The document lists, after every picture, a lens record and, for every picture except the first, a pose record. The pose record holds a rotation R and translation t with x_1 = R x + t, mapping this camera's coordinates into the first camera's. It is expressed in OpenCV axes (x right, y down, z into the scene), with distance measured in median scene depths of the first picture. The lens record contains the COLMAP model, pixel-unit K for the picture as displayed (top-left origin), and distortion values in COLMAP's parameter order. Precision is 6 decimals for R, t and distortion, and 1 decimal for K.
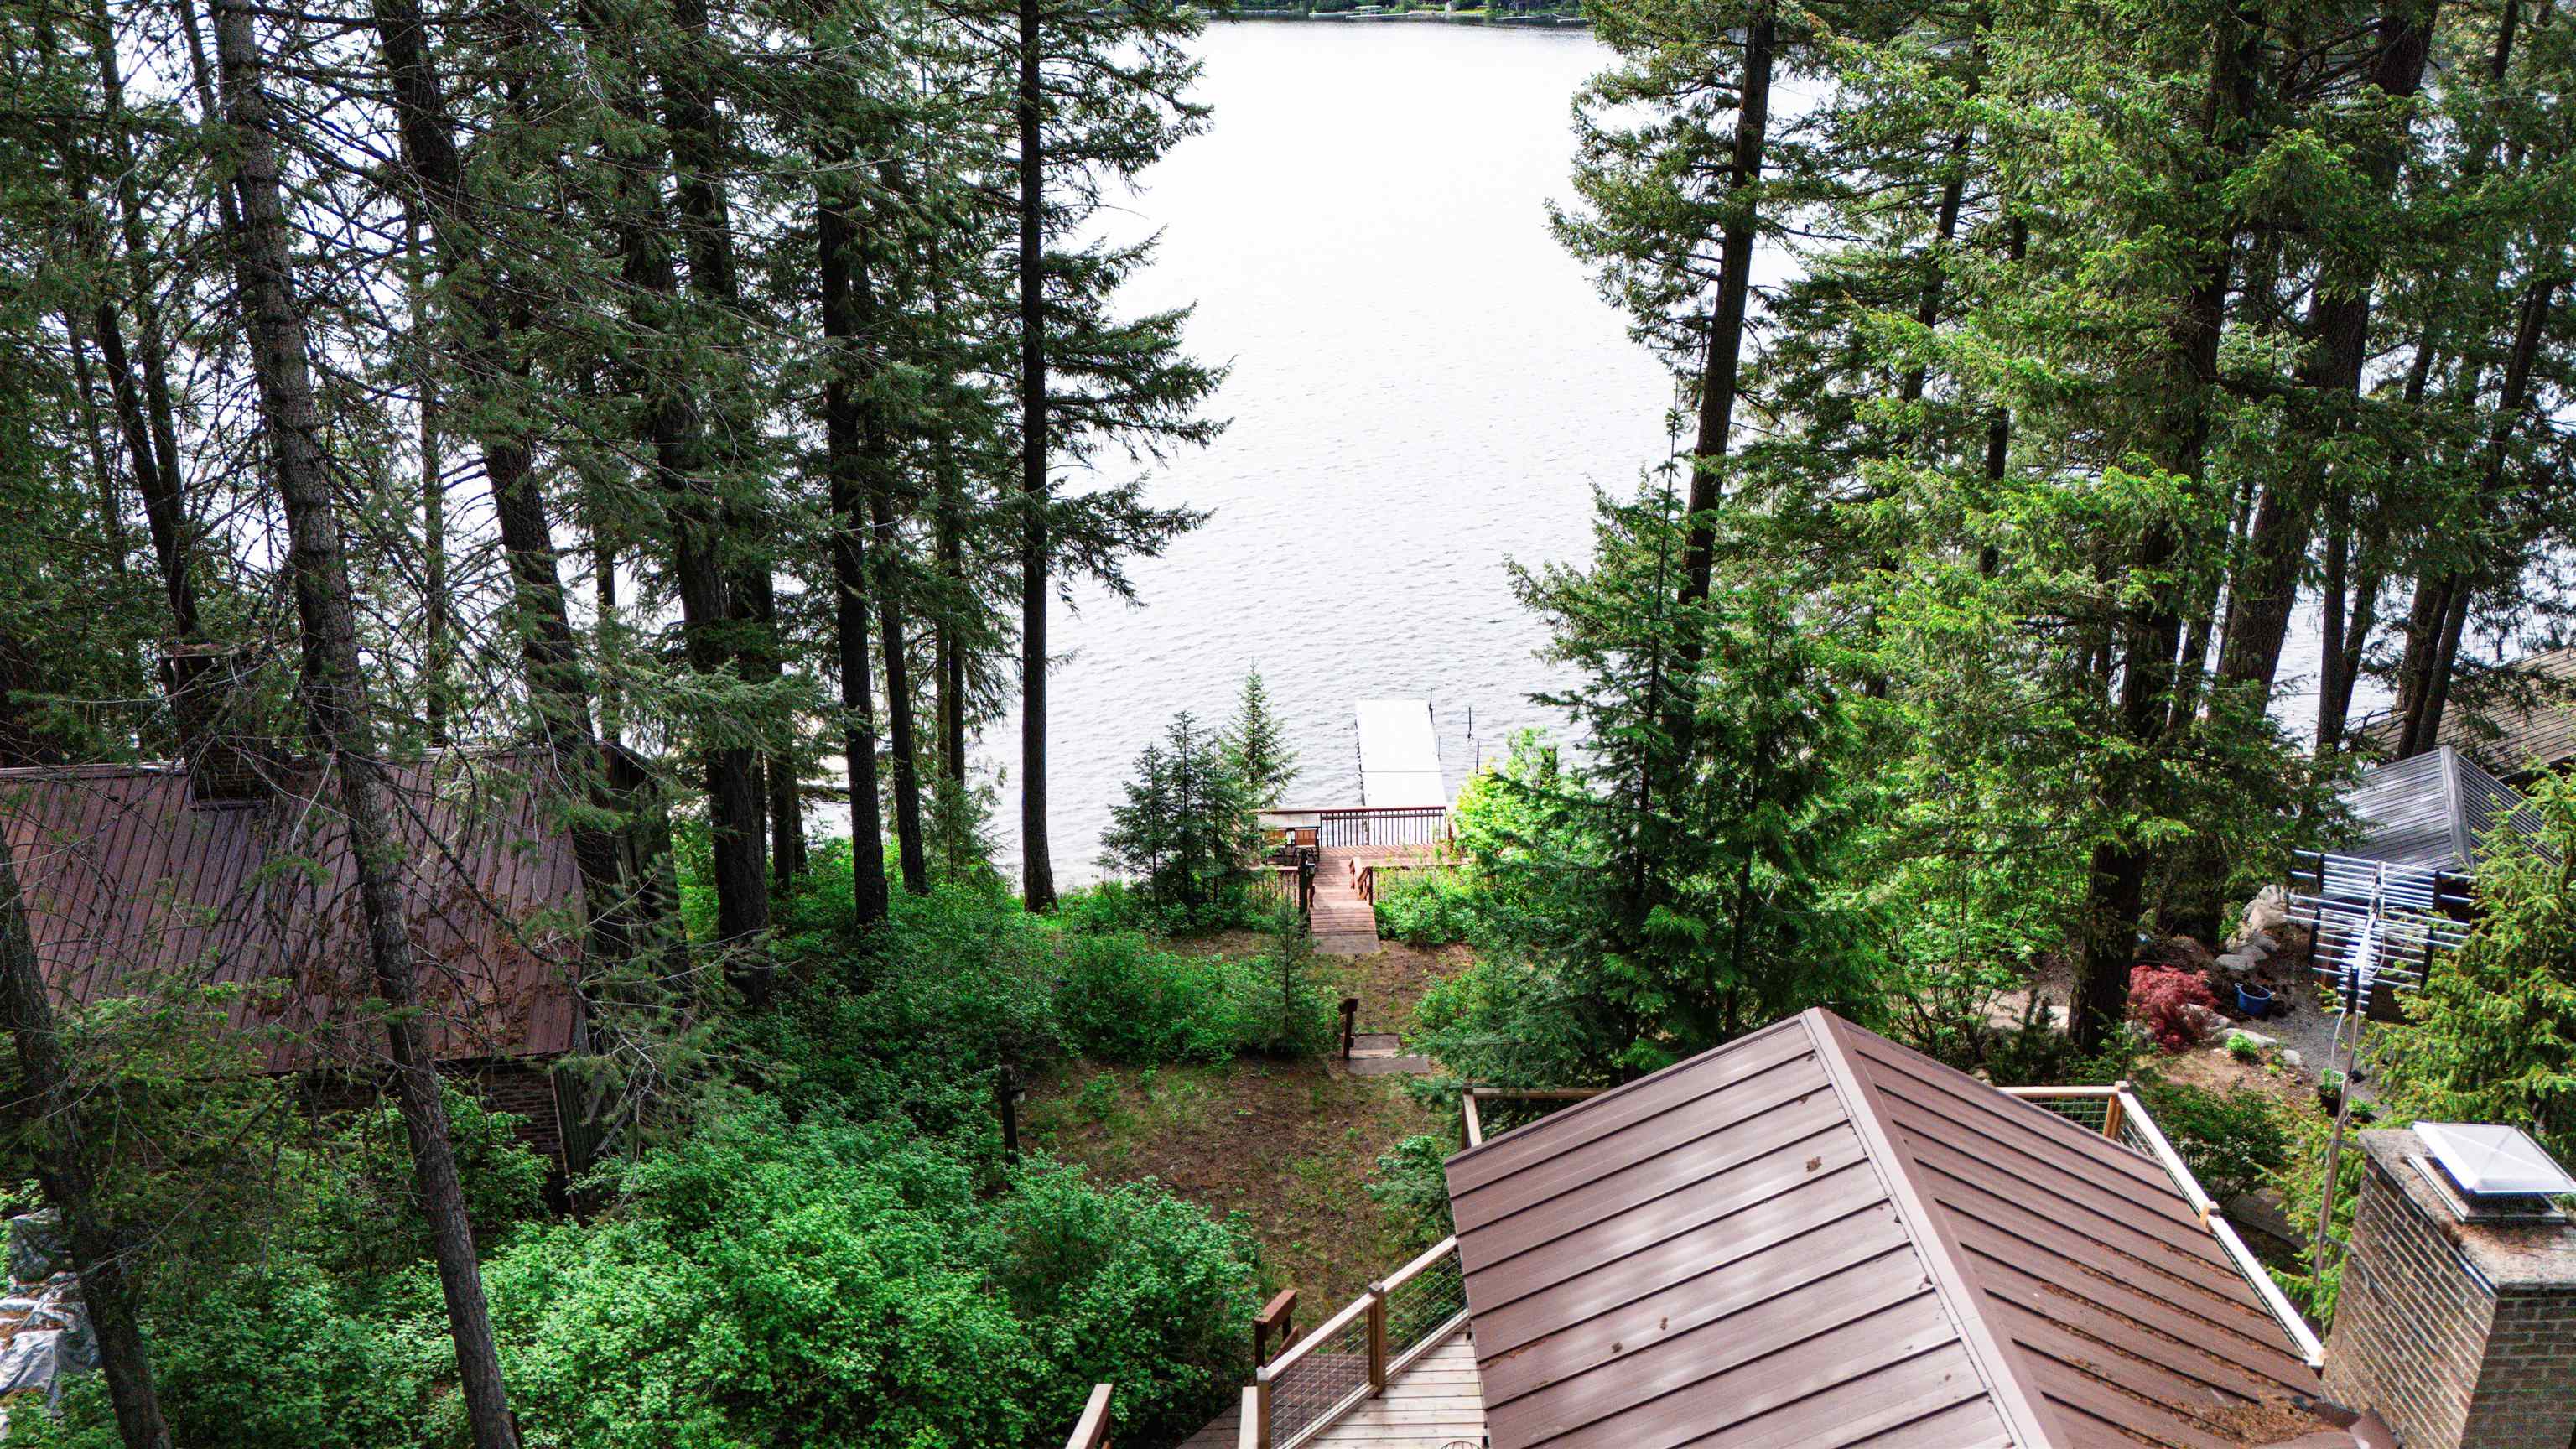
lens RADIAL K [[1866.5, 0, 1288.0], [0, 1866.5, 724.5], [0, 0, 1]] dist [0.025287, -0.007146]
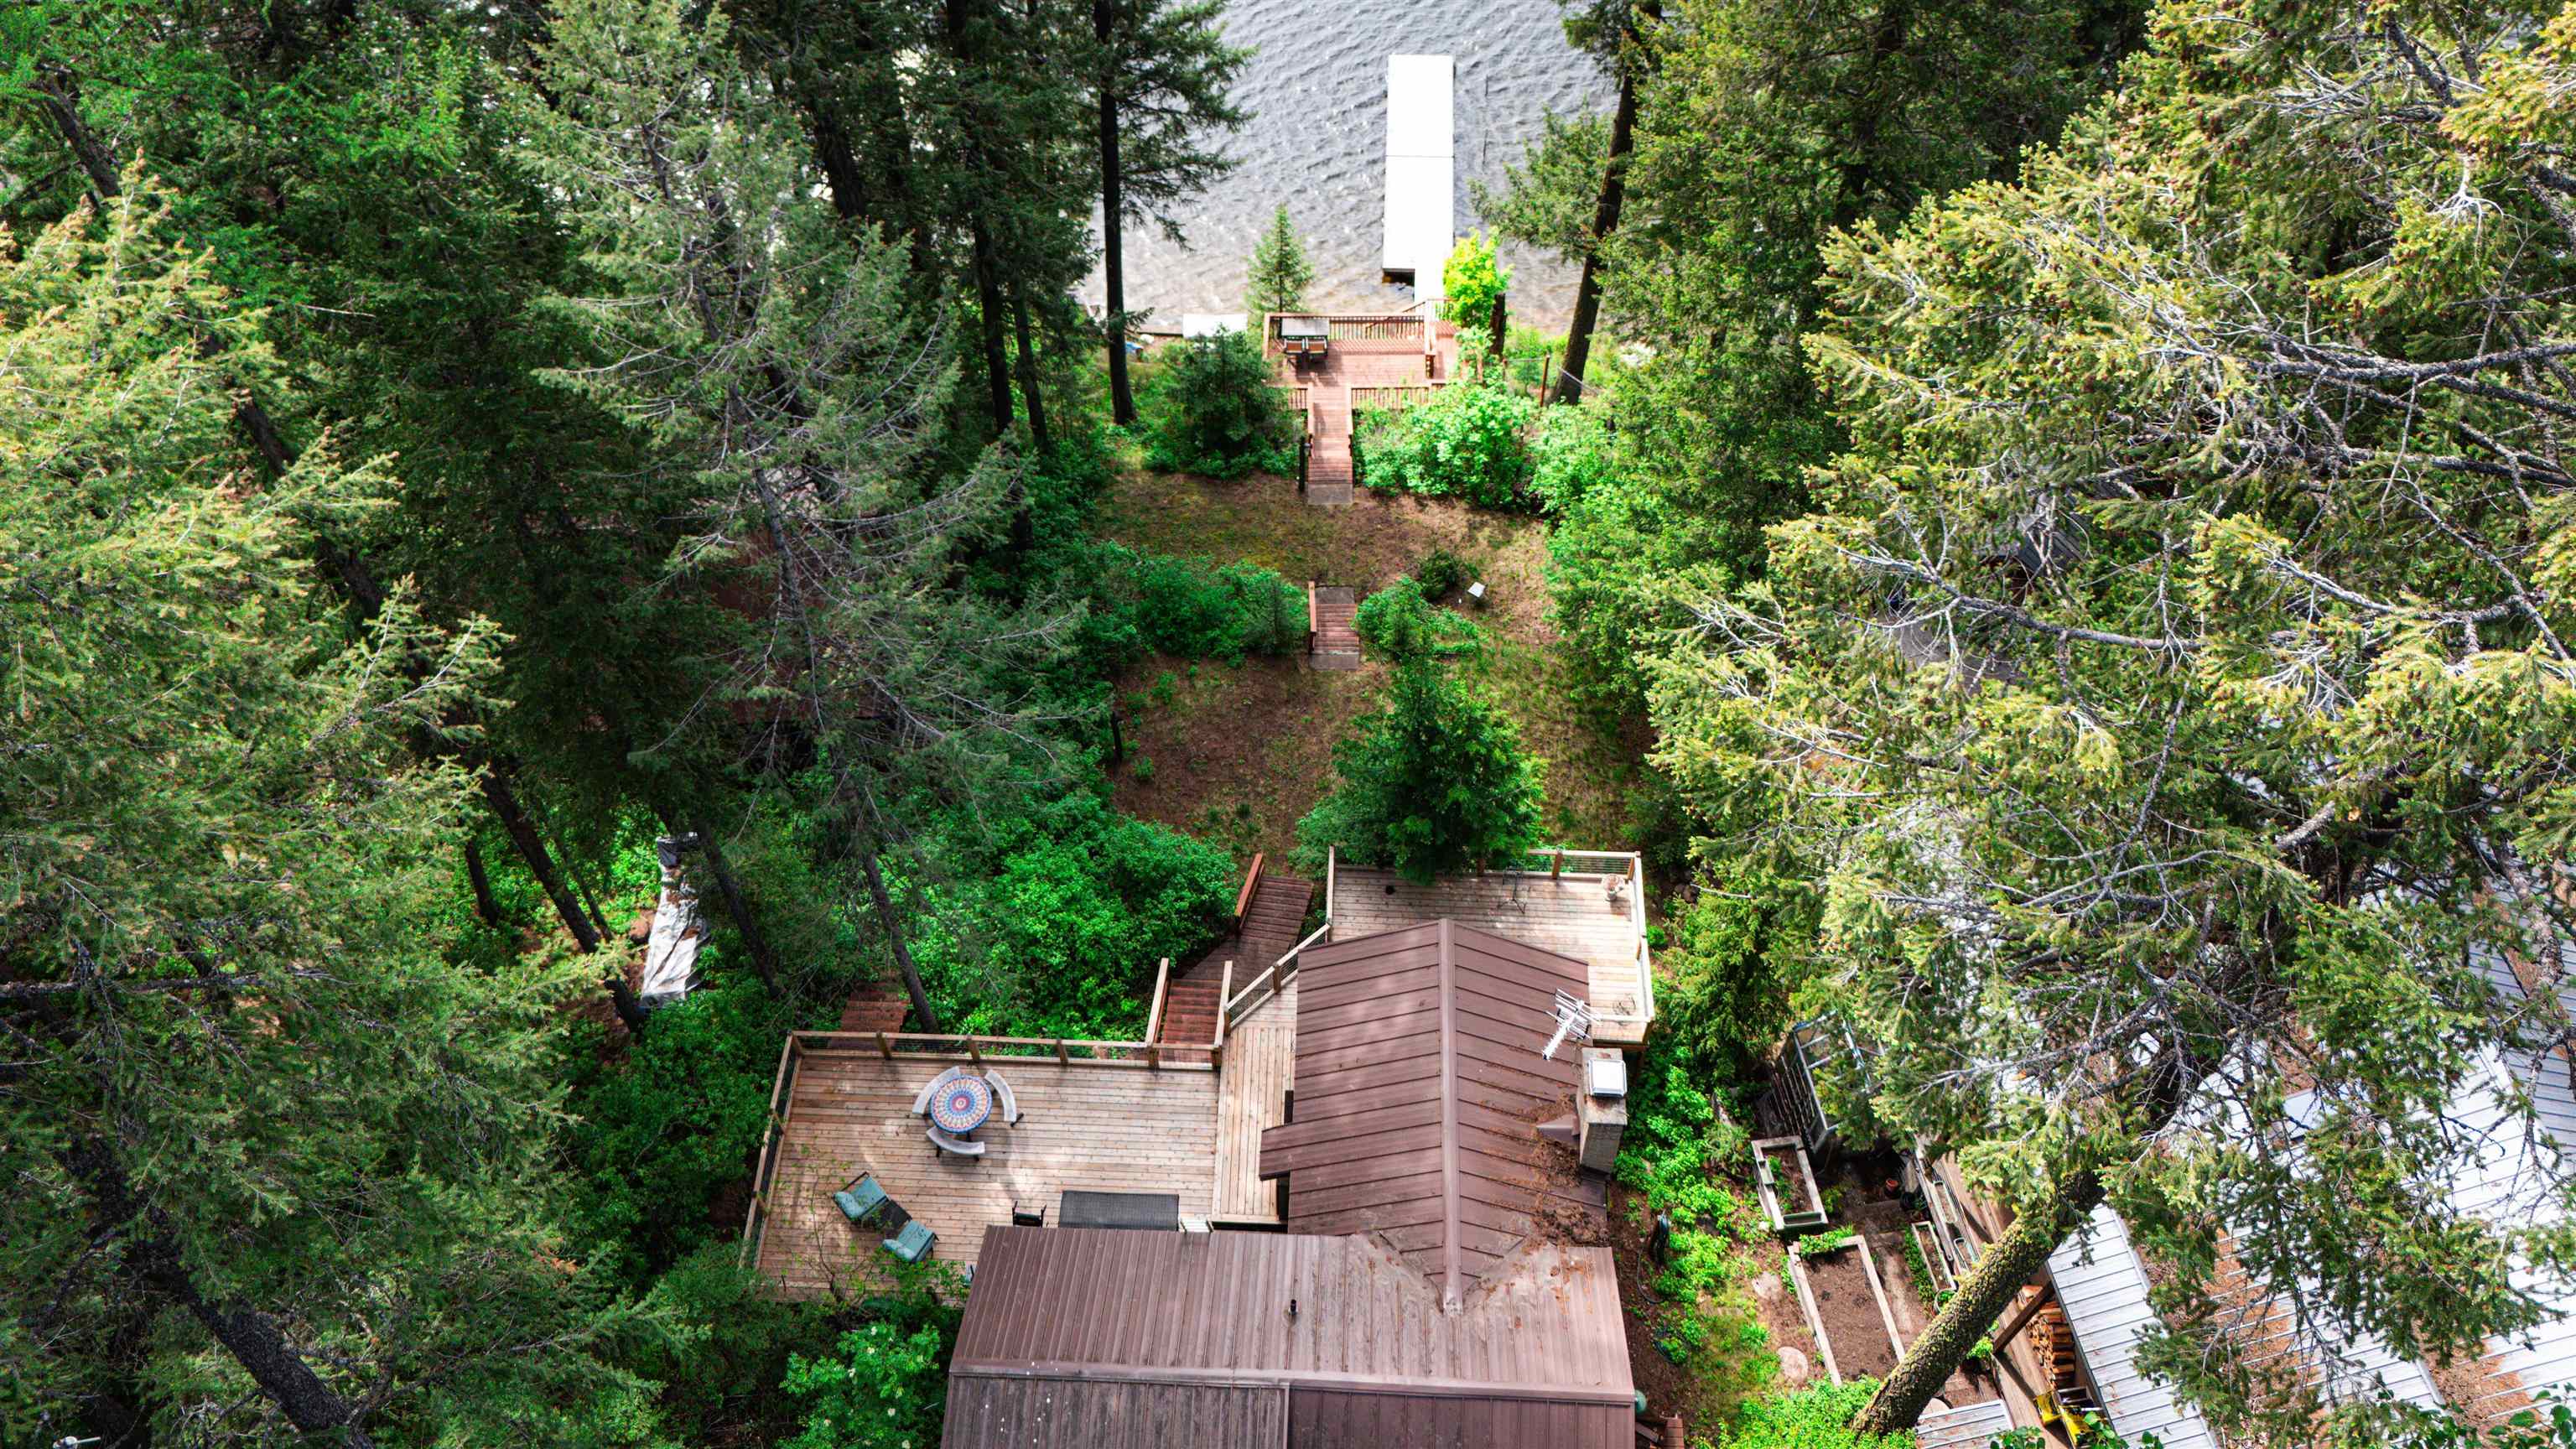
lens RADIAL K [[1866.5, 0, 1288.0], [0, 1866.5, 724.5], [0, 0, 1]] dist [0.025287, -0.007146]
pose [[0.998636, 0.032584, -0.040800, 0.060843], [-0.005573, 0.843444, 0.537189, -0.506768], [0.051916, -0.536228, 0.842475, -0.346109]]
